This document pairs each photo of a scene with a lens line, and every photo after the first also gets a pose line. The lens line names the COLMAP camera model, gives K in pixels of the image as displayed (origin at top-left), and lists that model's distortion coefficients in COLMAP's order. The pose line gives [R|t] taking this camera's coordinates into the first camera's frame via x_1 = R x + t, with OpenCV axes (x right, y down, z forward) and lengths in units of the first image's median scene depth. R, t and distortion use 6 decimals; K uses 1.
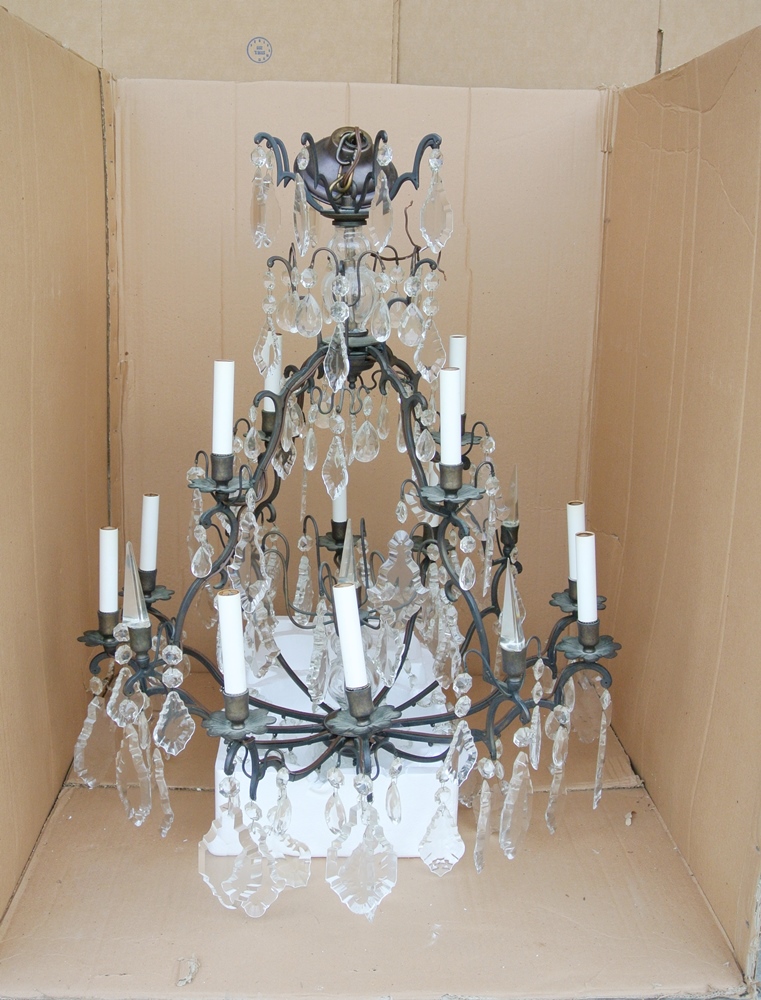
lens RADIAL K [[1051.1, 0, 374.5], [0, 1051.1, 433.3], [0, 0, 1]] dist [-0.062903, 0.000000]
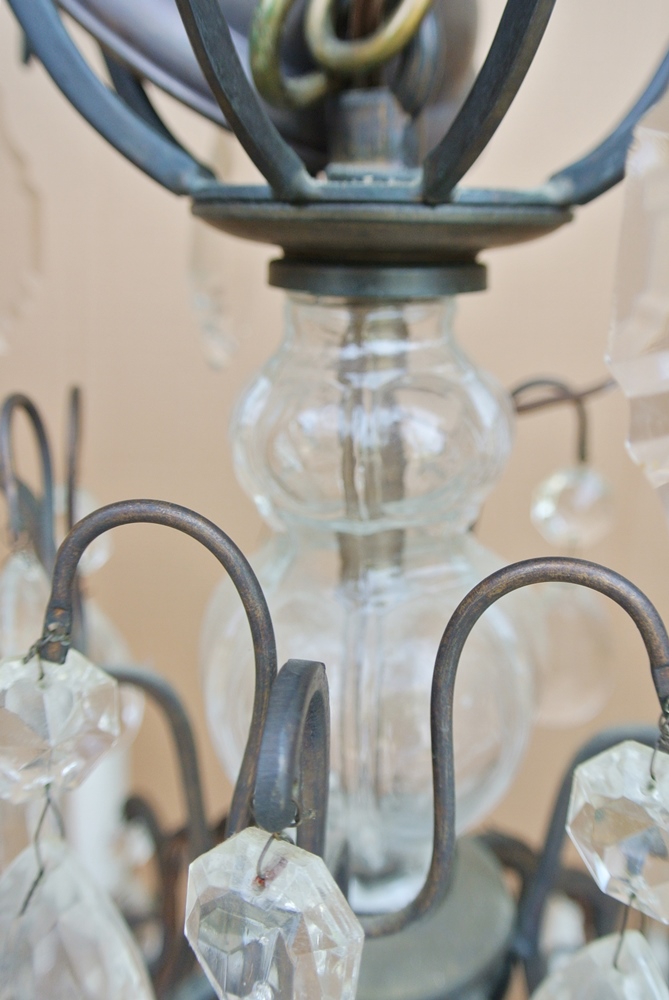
lens RADIAL K [[921.7, 0, 334.0], [0, 921.7, 502.8], [0, 0, 1]] dist [-0.060719, 0.000000]
pose [[0.998465, 0.036169, -0.041952, -0.022841], [-0.033397, 0.997326, 0.065000, -0.172685], [0.044191, -0.063499, 0.997003, 0.847209]]
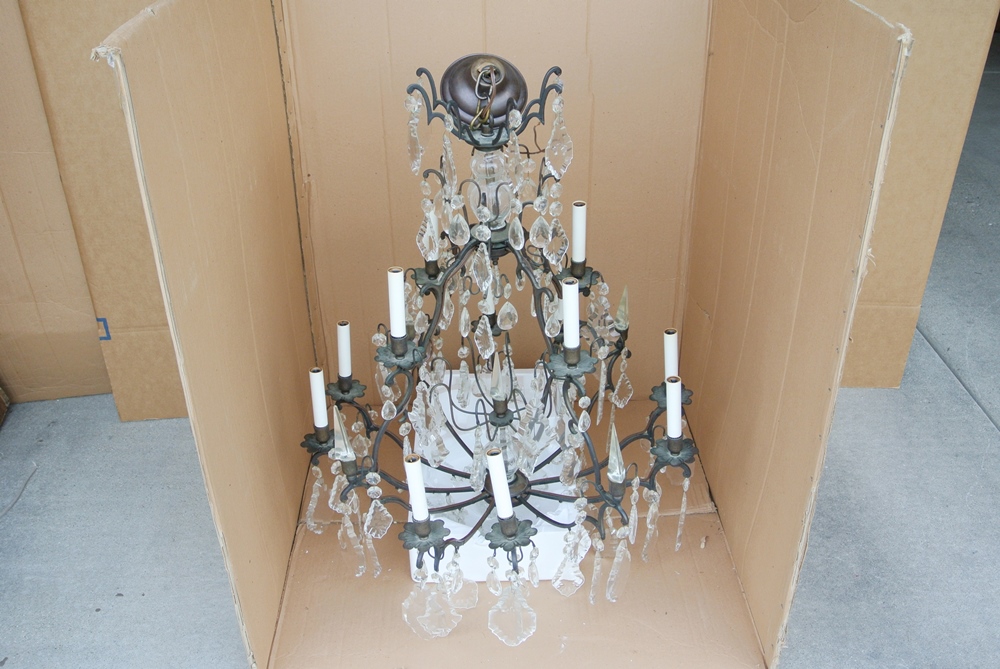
lens RADIAL K [[921.7, 0, 501.7], [0, 921.7, 337.2], [0, 0, 1]] dist [-0.060719, 0.000000]
pose [[0.999338, -0.024363, -0.027019, 0.014910], [0.031977, 0.942388, 0.332989, -0.341229], [0.017349, -0.333633, 0.942544, -0.085137]]
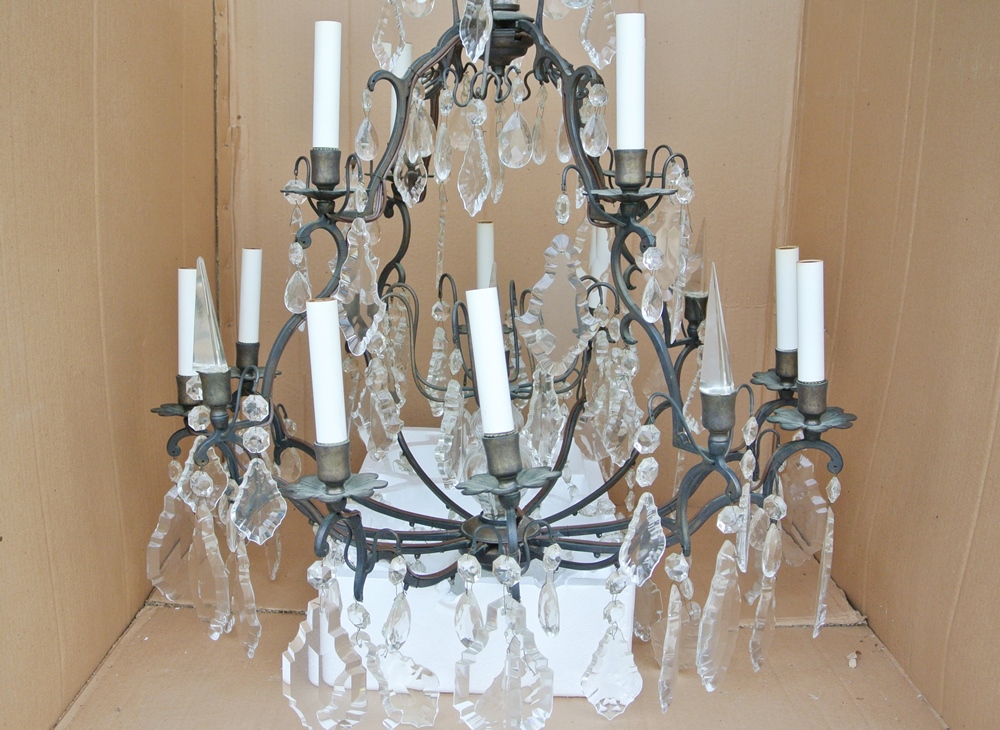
lens RADIAL K [[1008.1, 0, 454.8], [0, 1008.1, 362.9], [0, 0, 1]] dist [-0.061126, 0.000000]
pose [[0.997073, 0.006723, -0.076155, 0.004450], [-0.005628, 0.999878, 0.014575, 0.155226], [0.076244, -0.014103, 0.996989, 0.266869]]
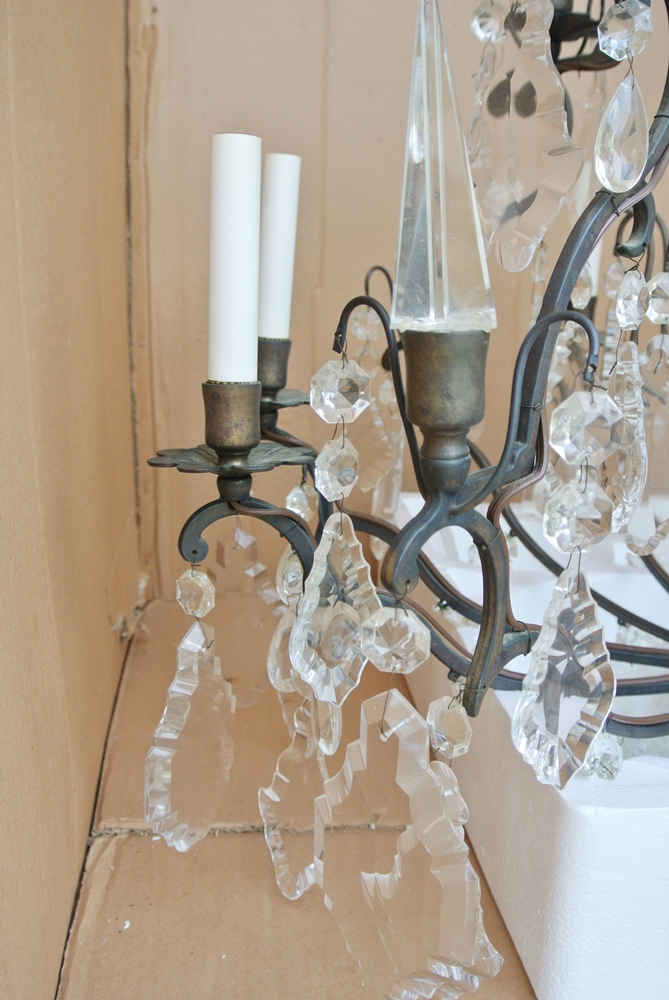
lens RADIAL K [[921.7, 0, 329.7], [0, 921.7, 499.9], [0, 0, 1]] dist [-0.060719, 0.000000]
pose [[0.997653, -0.023296, 0.064394, -0.253293], [0.018277, 0.996827, 0.077470, 0.194616], [-0.065994, -0.076111, 0.994913, 0.711158]]
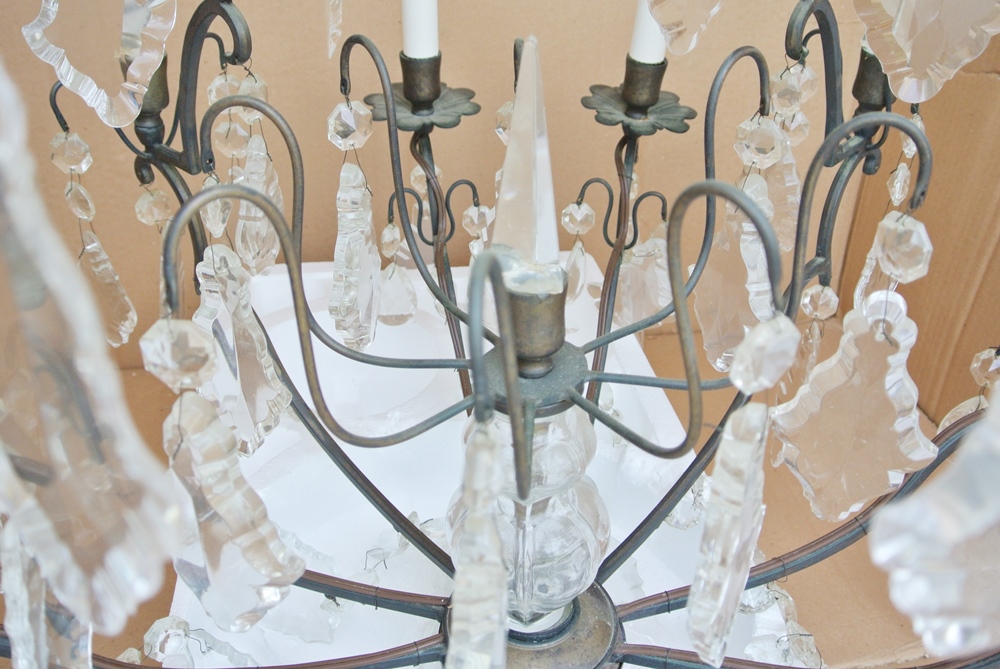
lens RADIAL K [[921.7, 0, 499.4], [0, 921.7, 334.9], [0, 0, 1]] dist [-0.060719, 0.000000]
pose [[0.991859, -0.065052, 0.109475, -0.064327], [0.020591, 0.930291, 0.366243, 0.071521], [-0.125668, -0.361007, 0.924057, 0.820912]]
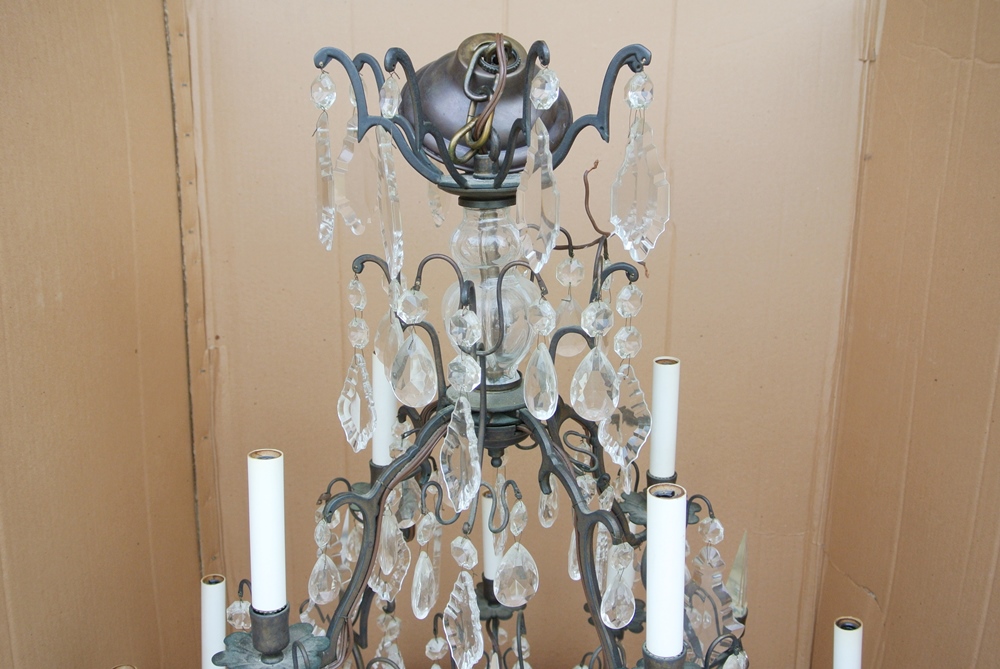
lens RADIAL K [[921.7, 0, 498.3], [0, 921.7, 336.7], [0, 0, 1]] dist [-0.060719, 0.000000]
pose [[0.997902, 0.002001, -0.064709, 0.014777], [0.000669, 0.999150, 0.041209, -0.144170], [0.064737, -0.041166, 0.997053, 0.481297]]
